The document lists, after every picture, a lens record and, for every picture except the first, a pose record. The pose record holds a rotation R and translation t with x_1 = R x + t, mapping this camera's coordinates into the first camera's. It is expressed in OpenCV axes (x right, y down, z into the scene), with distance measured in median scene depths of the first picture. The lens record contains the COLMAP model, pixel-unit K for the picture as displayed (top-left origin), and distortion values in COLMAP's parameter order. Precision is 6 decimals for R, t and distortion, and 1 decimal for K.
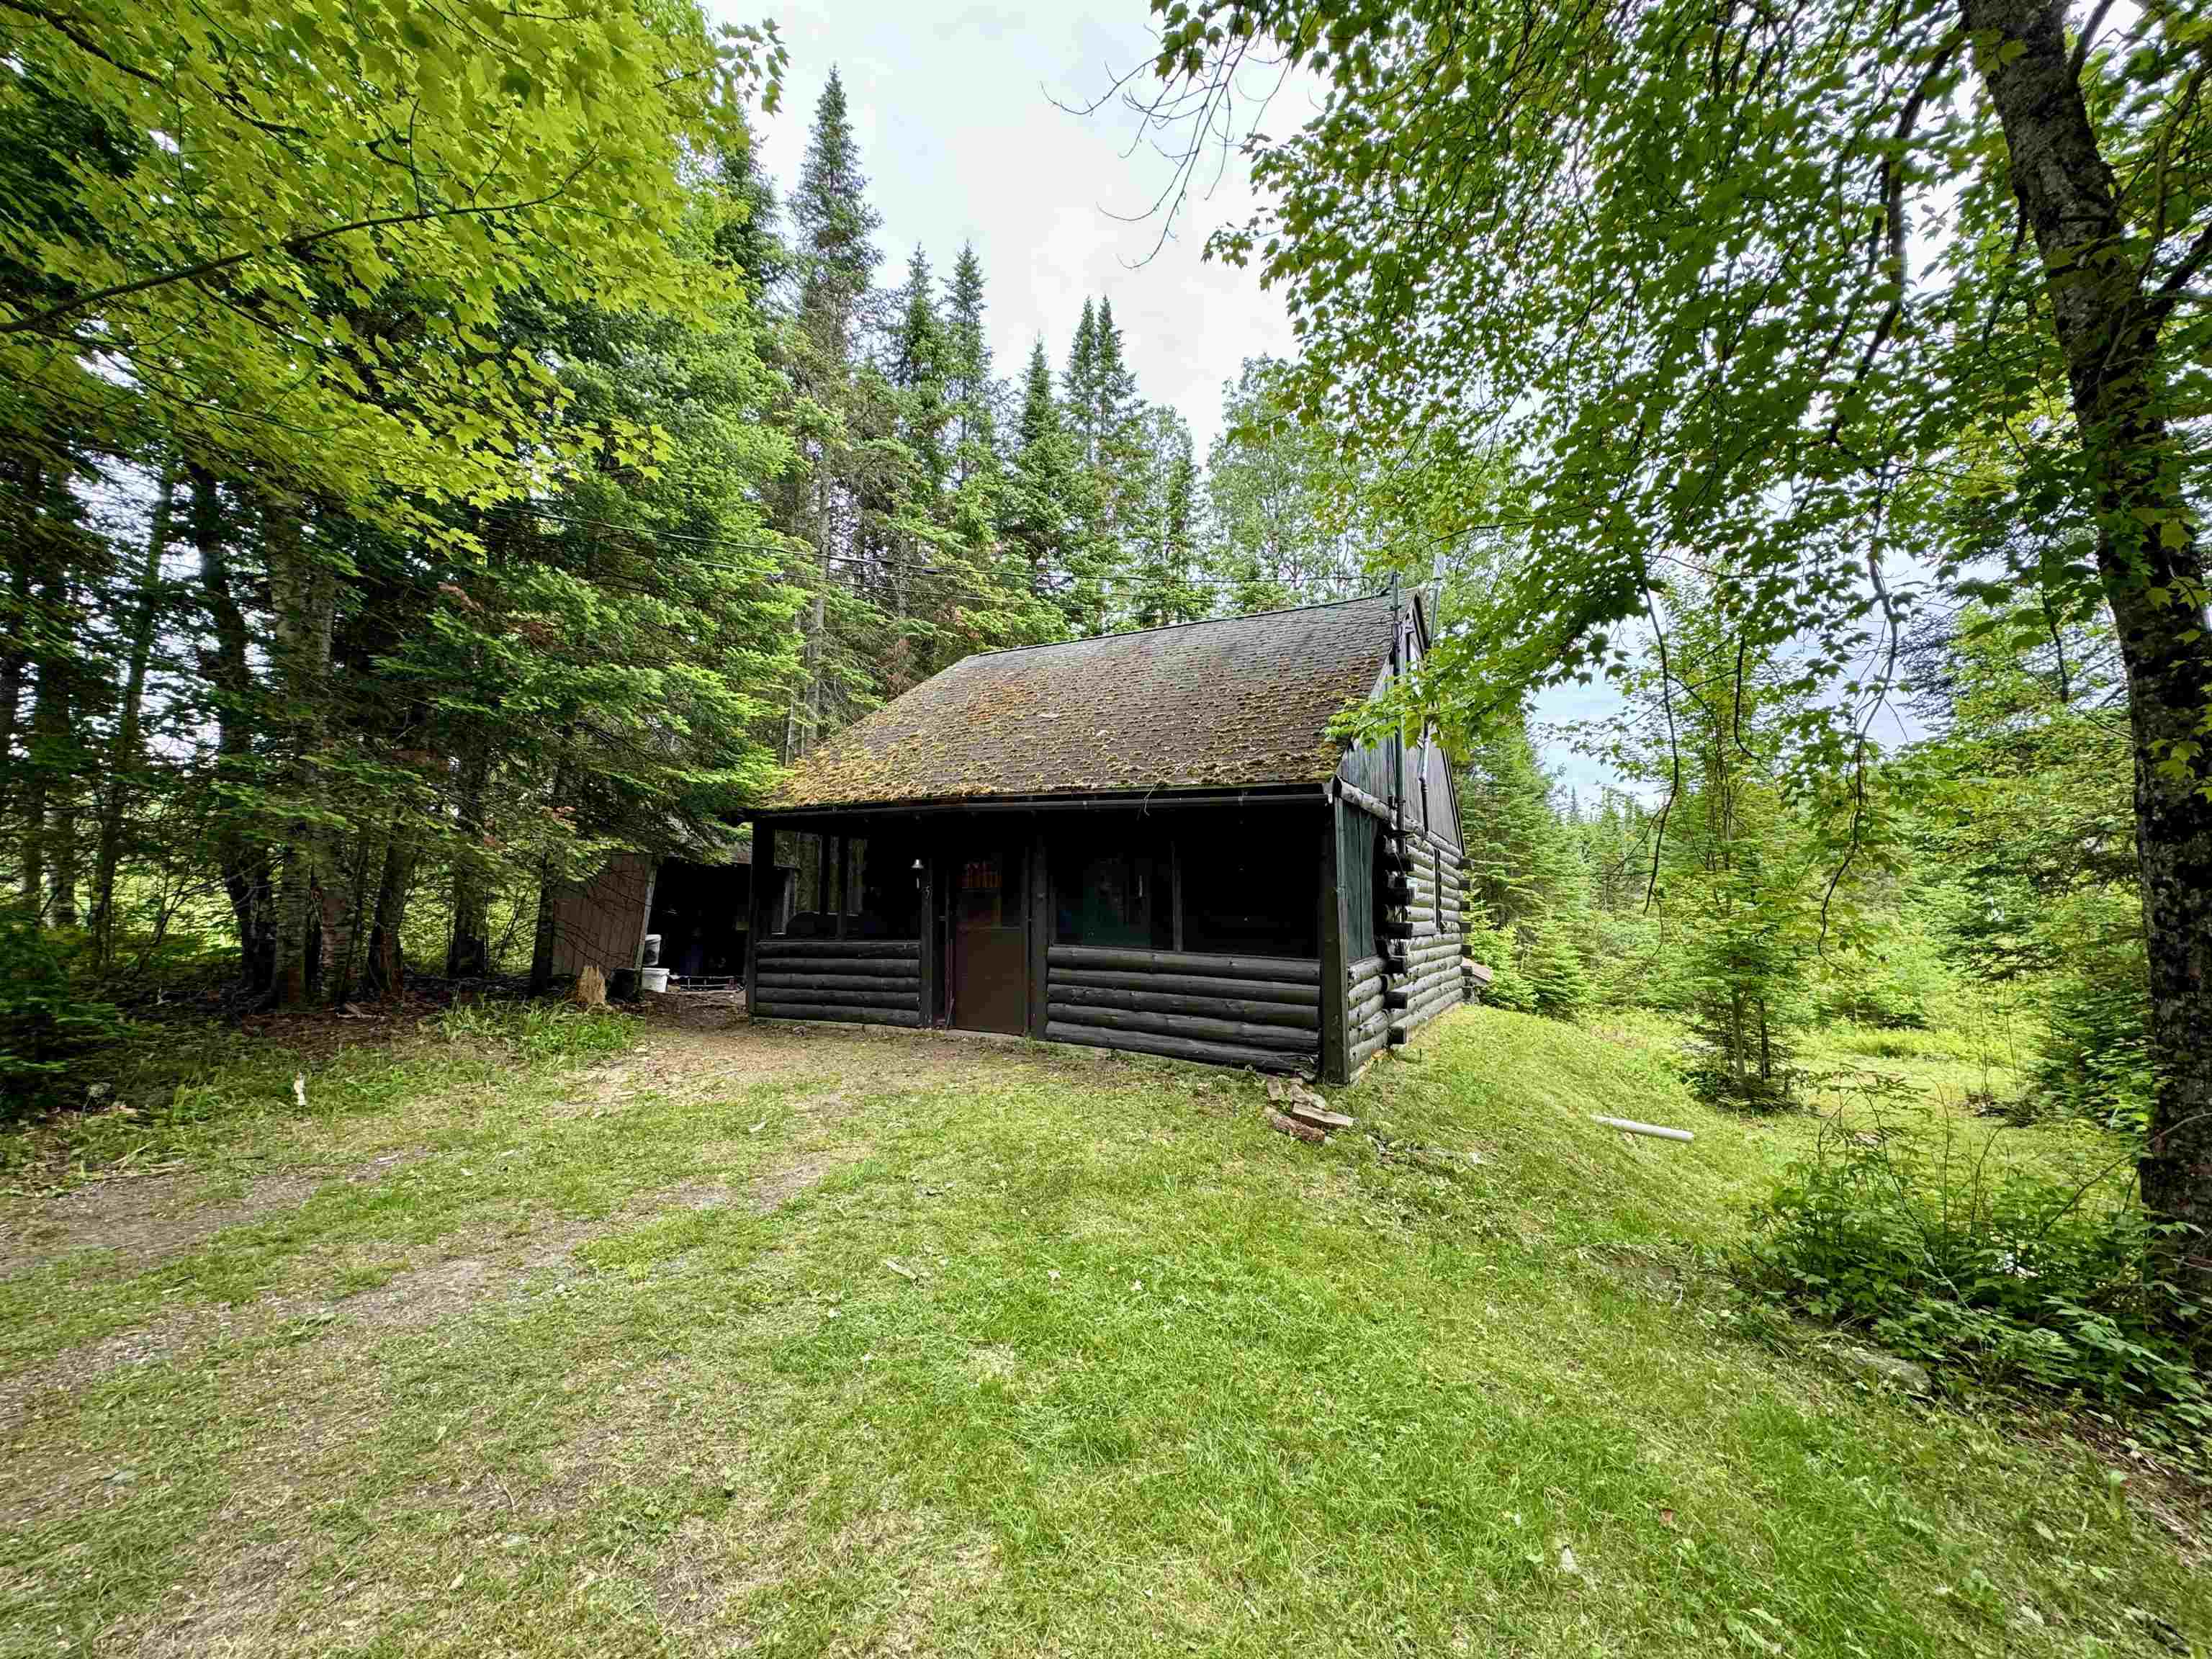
lens RADIAL K [[876.3, 0, 1099.4], [0, 876.3, 823.8], [0, 0, 1]] dist [-0.003058, 0.000303]
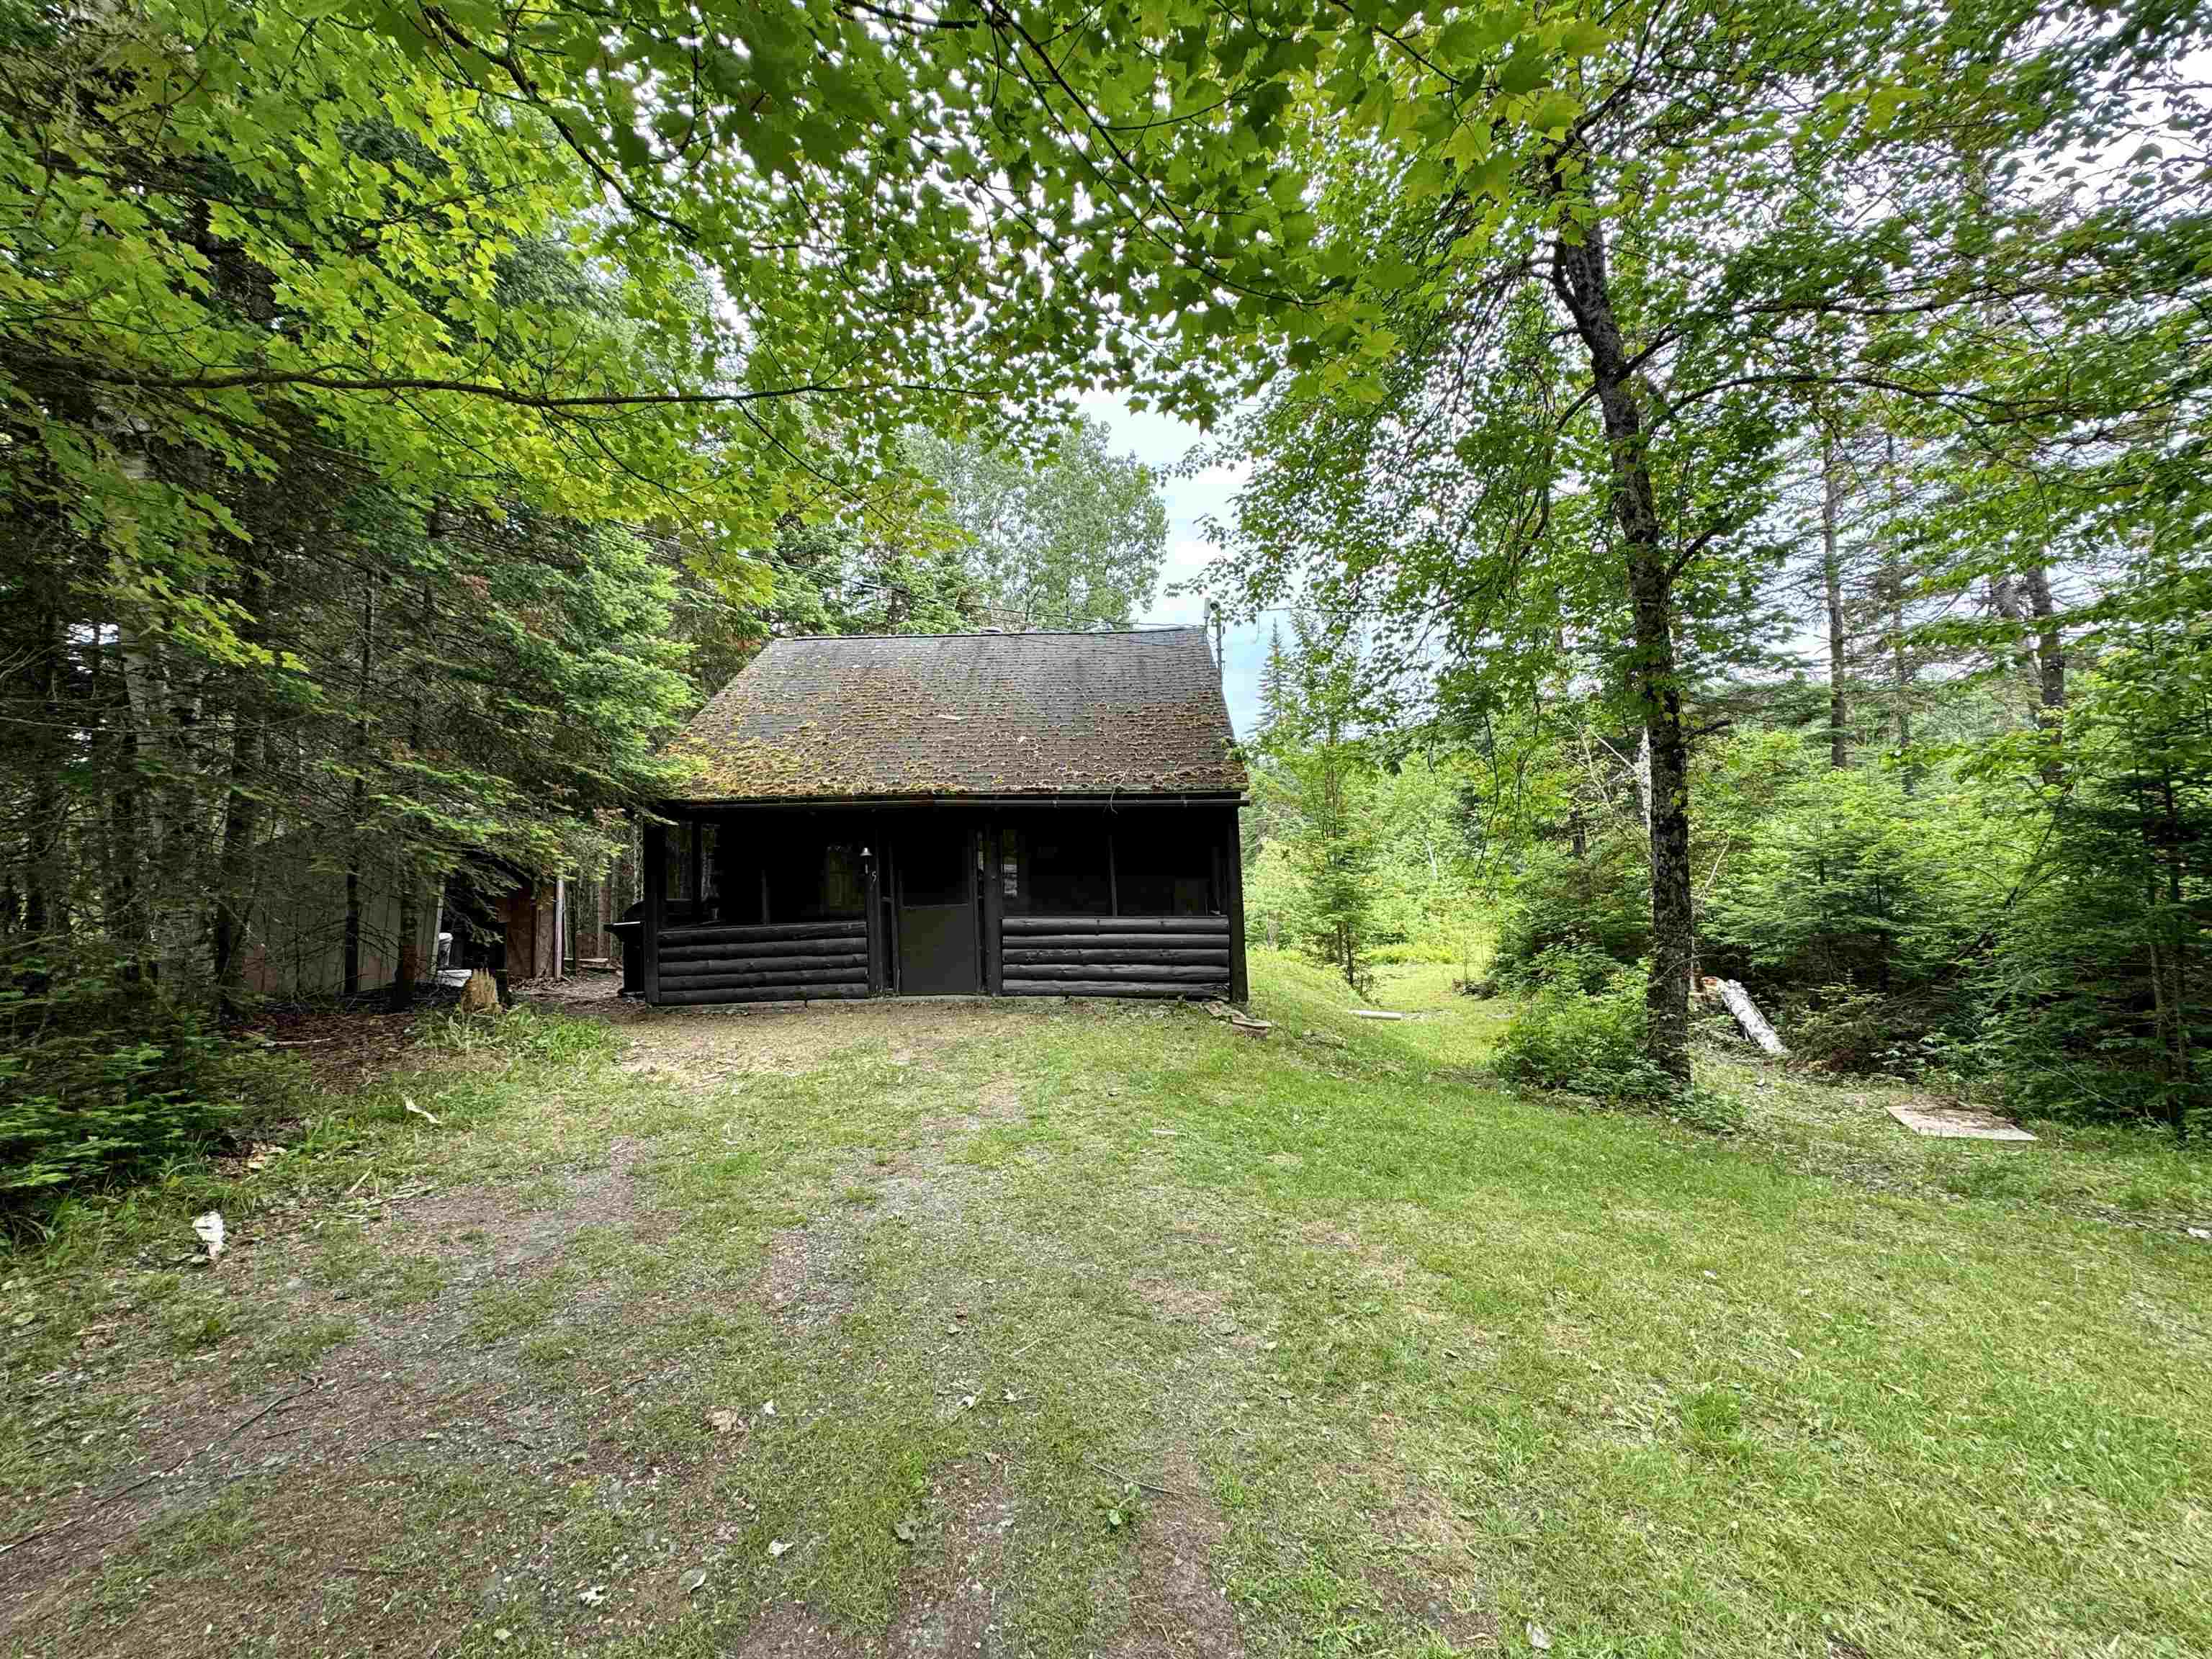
lens RADIAL K [[876.3, 0, 1111.3], [0, 876.3, 836.7], [0, 0, 1]] dist [-0.003058, 0.000303]
pose [[0.892139, -0.015828, 0.451484, -0.771426], [-0.010890, 0.998342, 0.056520, -0.069806], [-0.451630, -0.055341, 0.890488, -0.223081]]
